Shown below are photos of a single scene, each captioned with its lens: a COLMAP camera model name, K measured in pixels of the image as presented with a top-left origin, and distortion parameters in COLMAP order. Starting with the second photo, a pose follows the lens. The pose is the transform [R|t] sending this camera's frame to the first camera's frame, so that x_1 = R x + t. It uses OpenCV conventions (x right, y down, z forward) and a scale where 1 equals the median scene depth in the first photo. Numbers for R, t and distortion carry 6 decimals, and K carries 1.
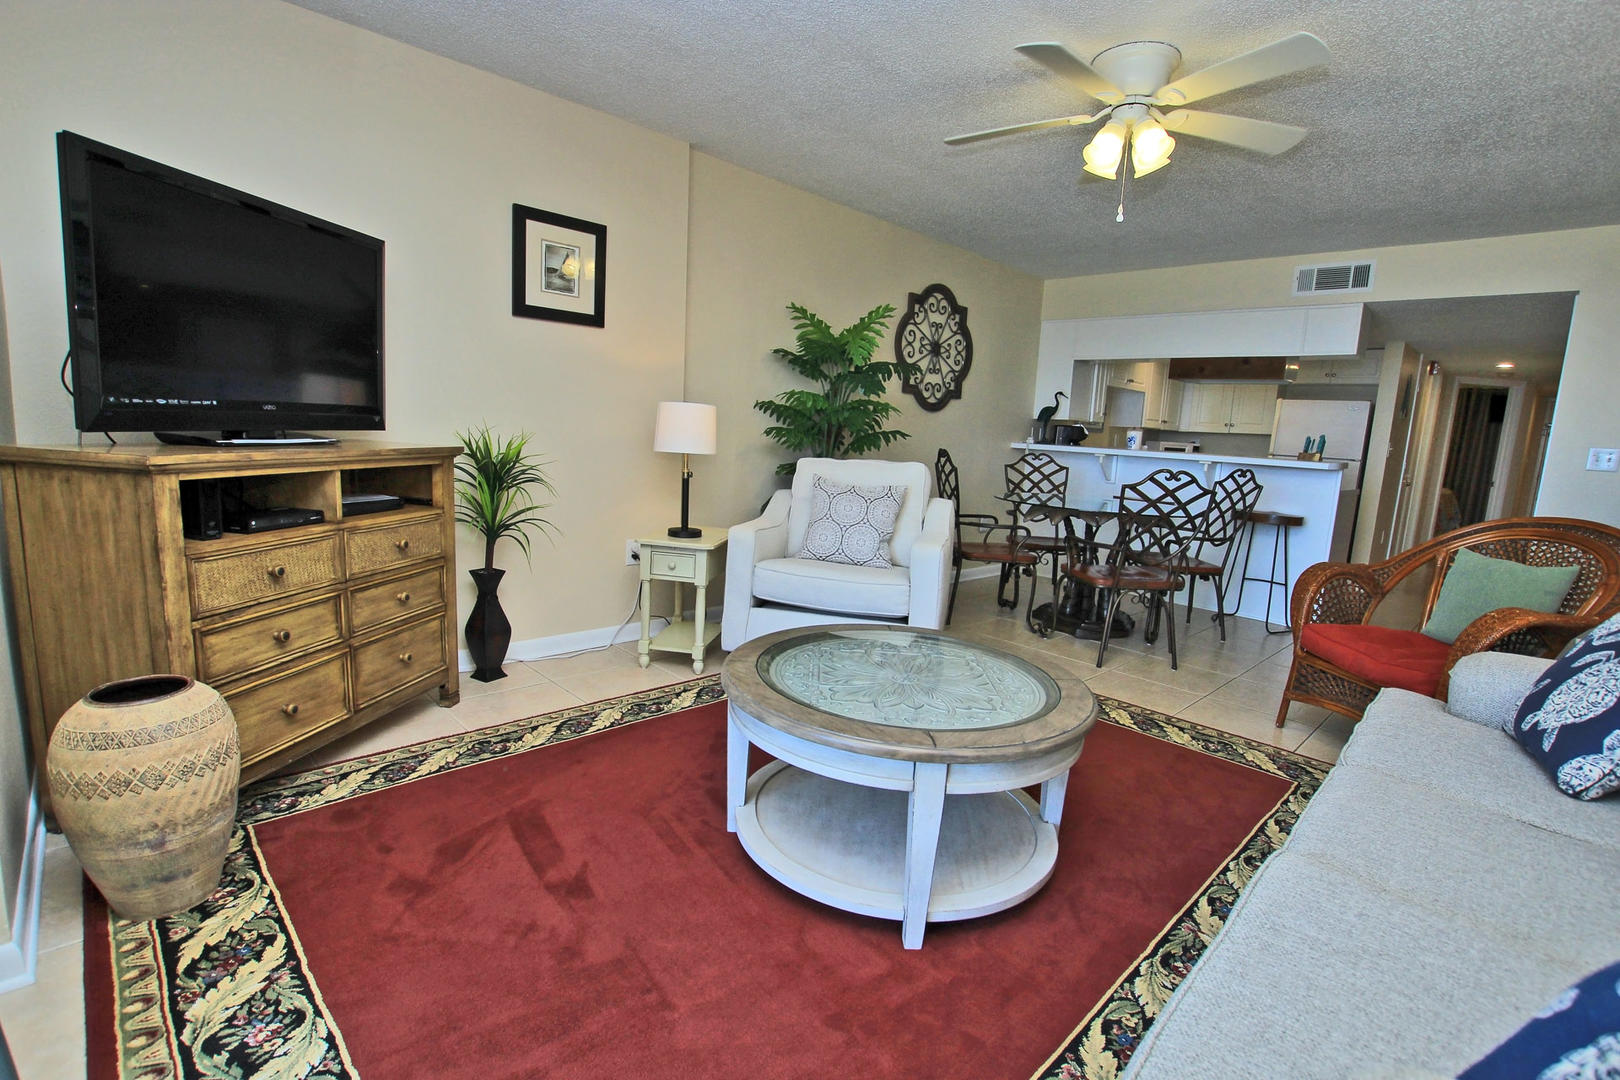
lens RADIAL K [[751.5, 0, 811.2], [0, 751.5, 548.9], [0, 0, 1]] dist [-0.035474, 0.005787]
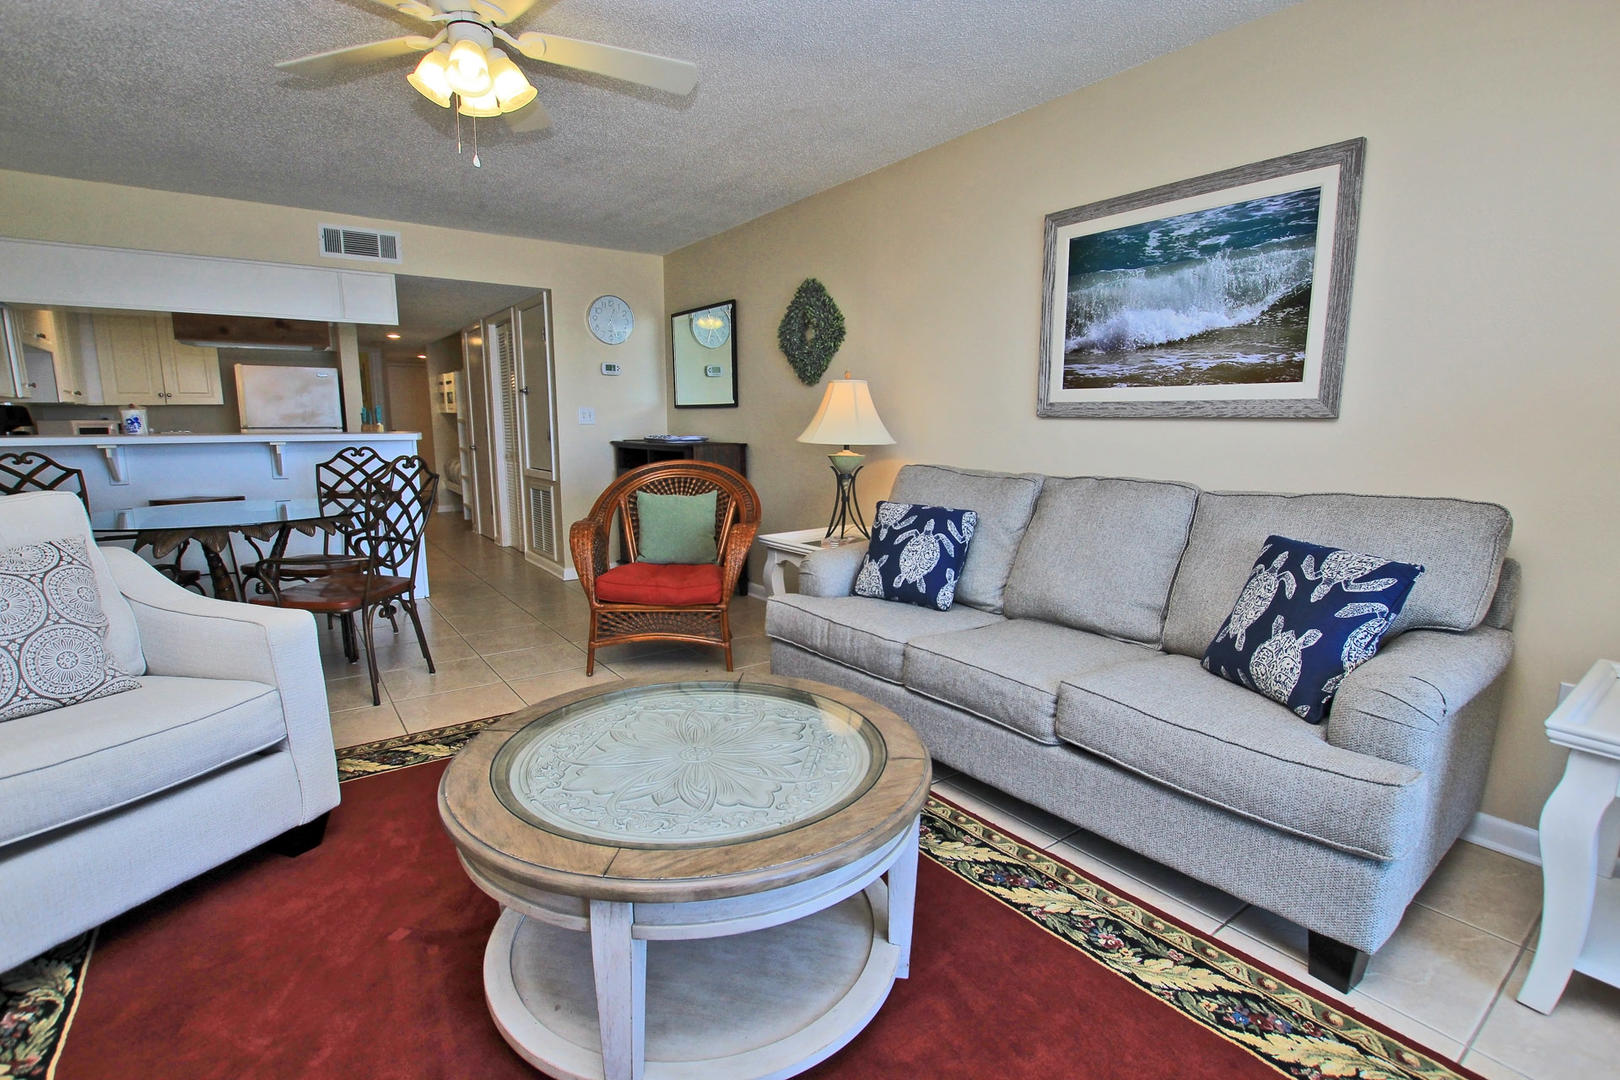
lens RADIAL K [[751.5, 0, 811.2], [0, 751.5, 548.9], [0, 0, 1]] dist [-0.035474, 0.005787]
pose [[0.134564, -0.216961, 0.966861, -0.208868], [0.162389, 0.967372, 0.194475, -0.061216], [-0.977508, 0.130839, 0.165405, 0.268638]]
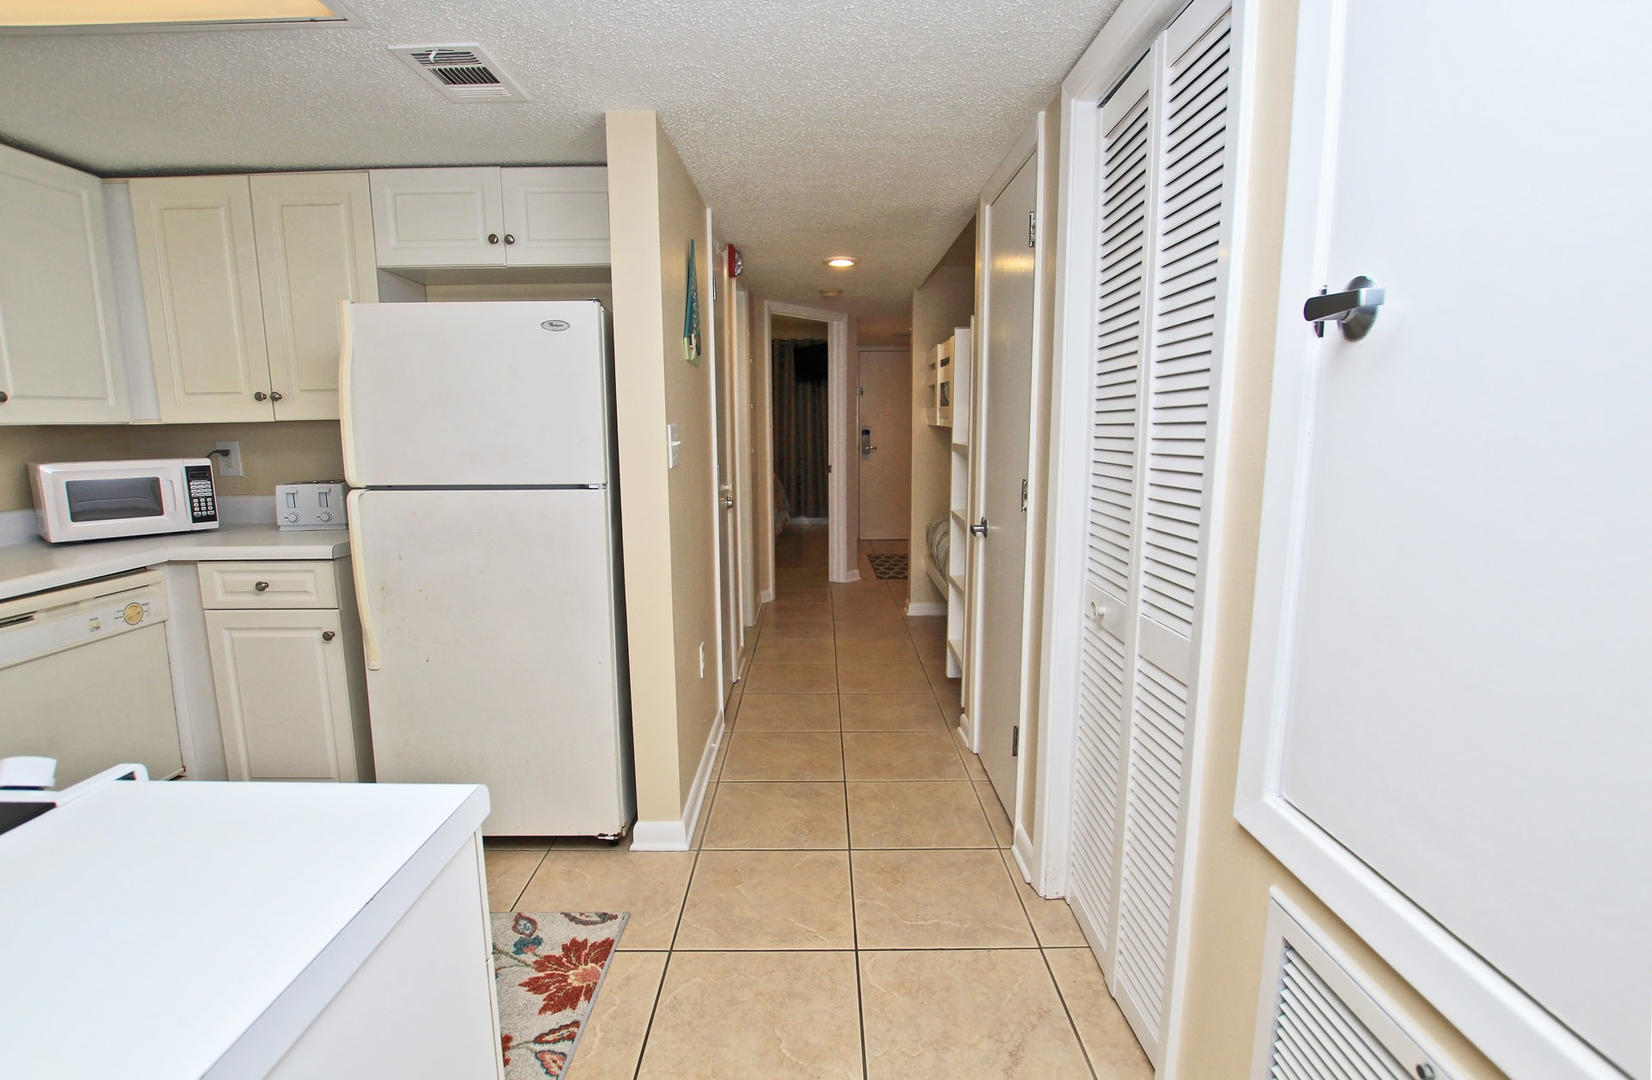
lens RADIAL K [[784.2, 0, 826.0], [0, 784.2, 540.0], [0, 0, 1]] dist [-0.052421, -0.000047]
pose [[0.685981, -0.159323, 0.709962, 0.654672], [0.154888, 0.985344, 0.071466, -0.122159], [-0.710943, 0.060940, 0.700604, 0.801878]]
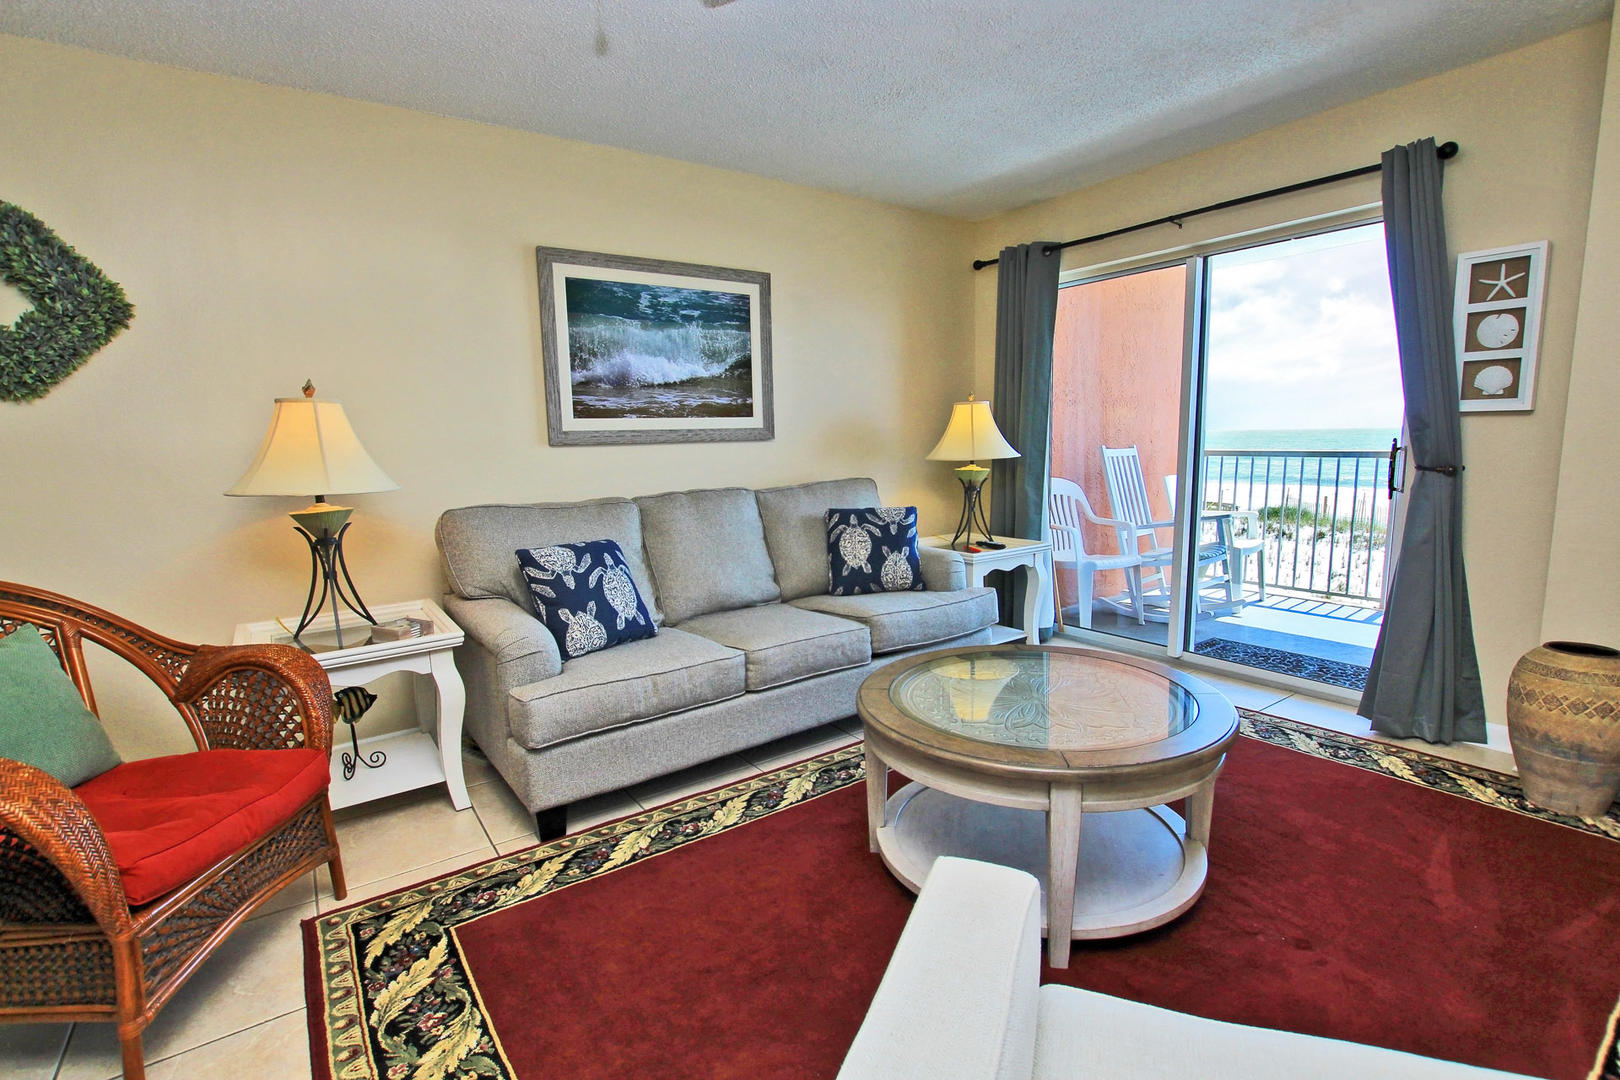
lens RADIAL K [[751.5, 0, 811.2], [0, 751.5, 548.9], [0, 0, 1]] dist [-0.035474, 0.005787]
pose [[-0.988071, -0.051700, 0.145060, 0.106683], [-0.004115, 0.950490, 0.310728, -0.123384], [-0.153942, 0.306424, -0.939365, 0.715438]]
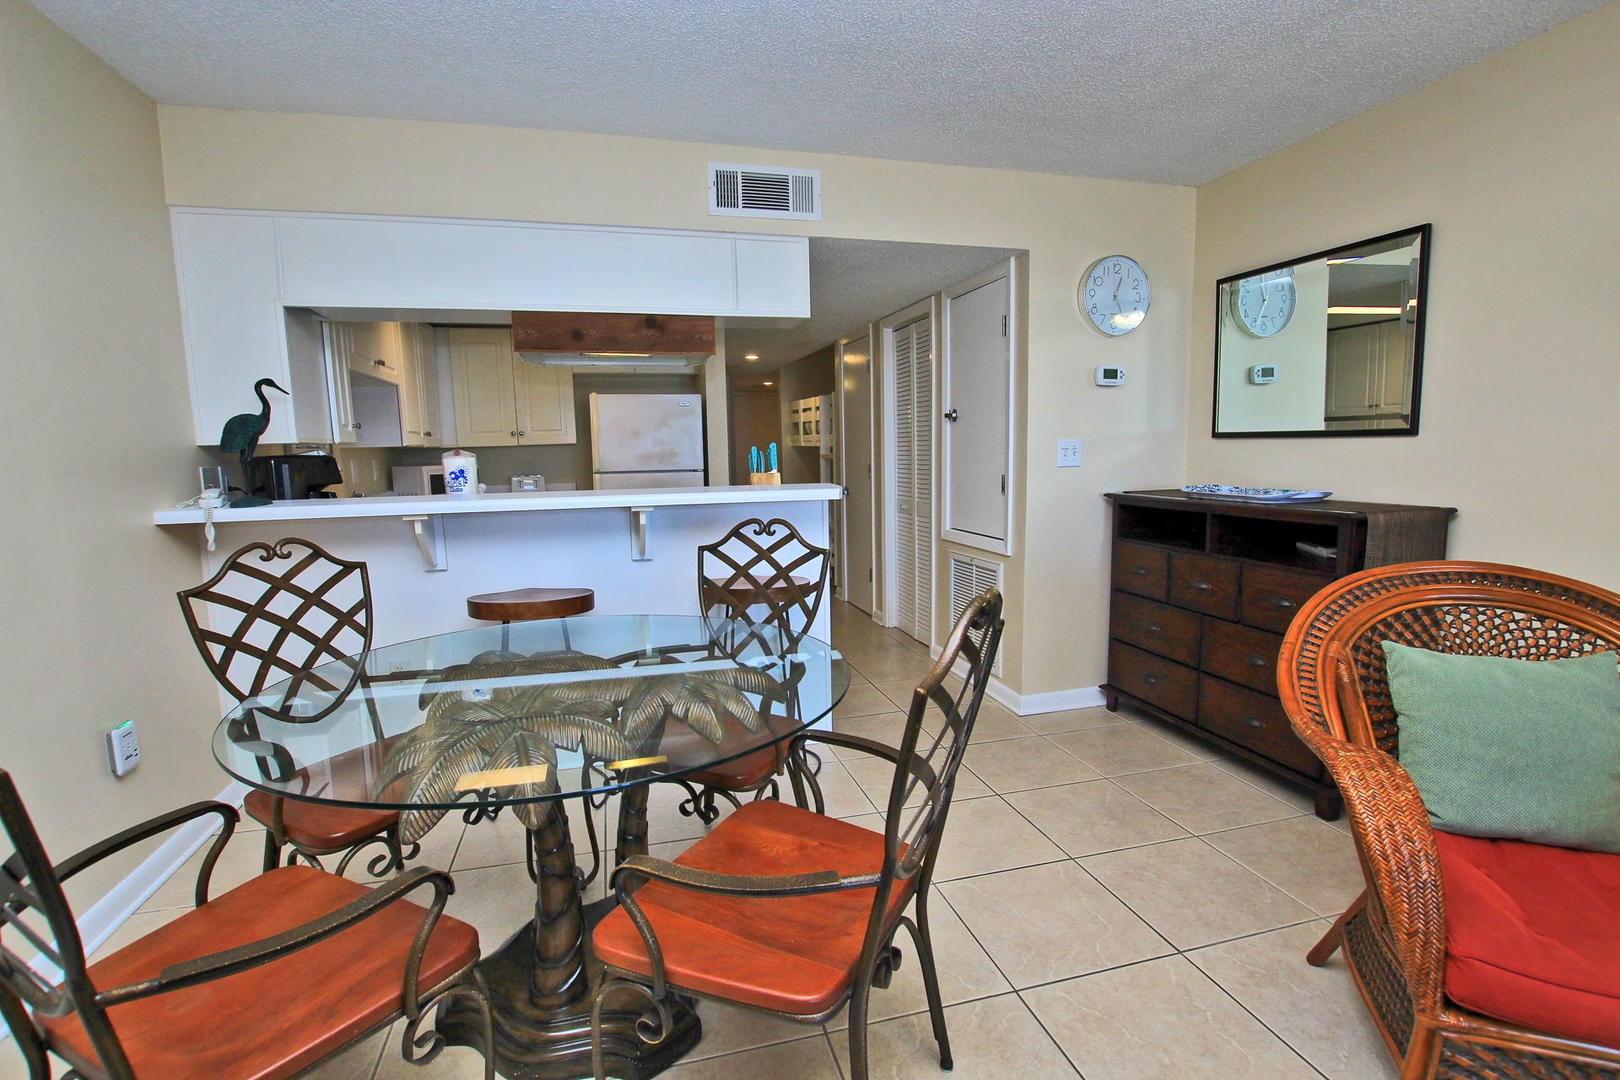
lens RADIAL K [[751.5, 0, 811.2], [0, 751.5, 548.9], [0, 0, 1]] dist [-0.035474, 0.005787]
pose [[0.482971, -0.177243, 0.857510, 0.118579], [0.183218, 0.978078, 0.098971, -0.111414], [-0.856254, 0.109312, 0.504857, 0.591699]]
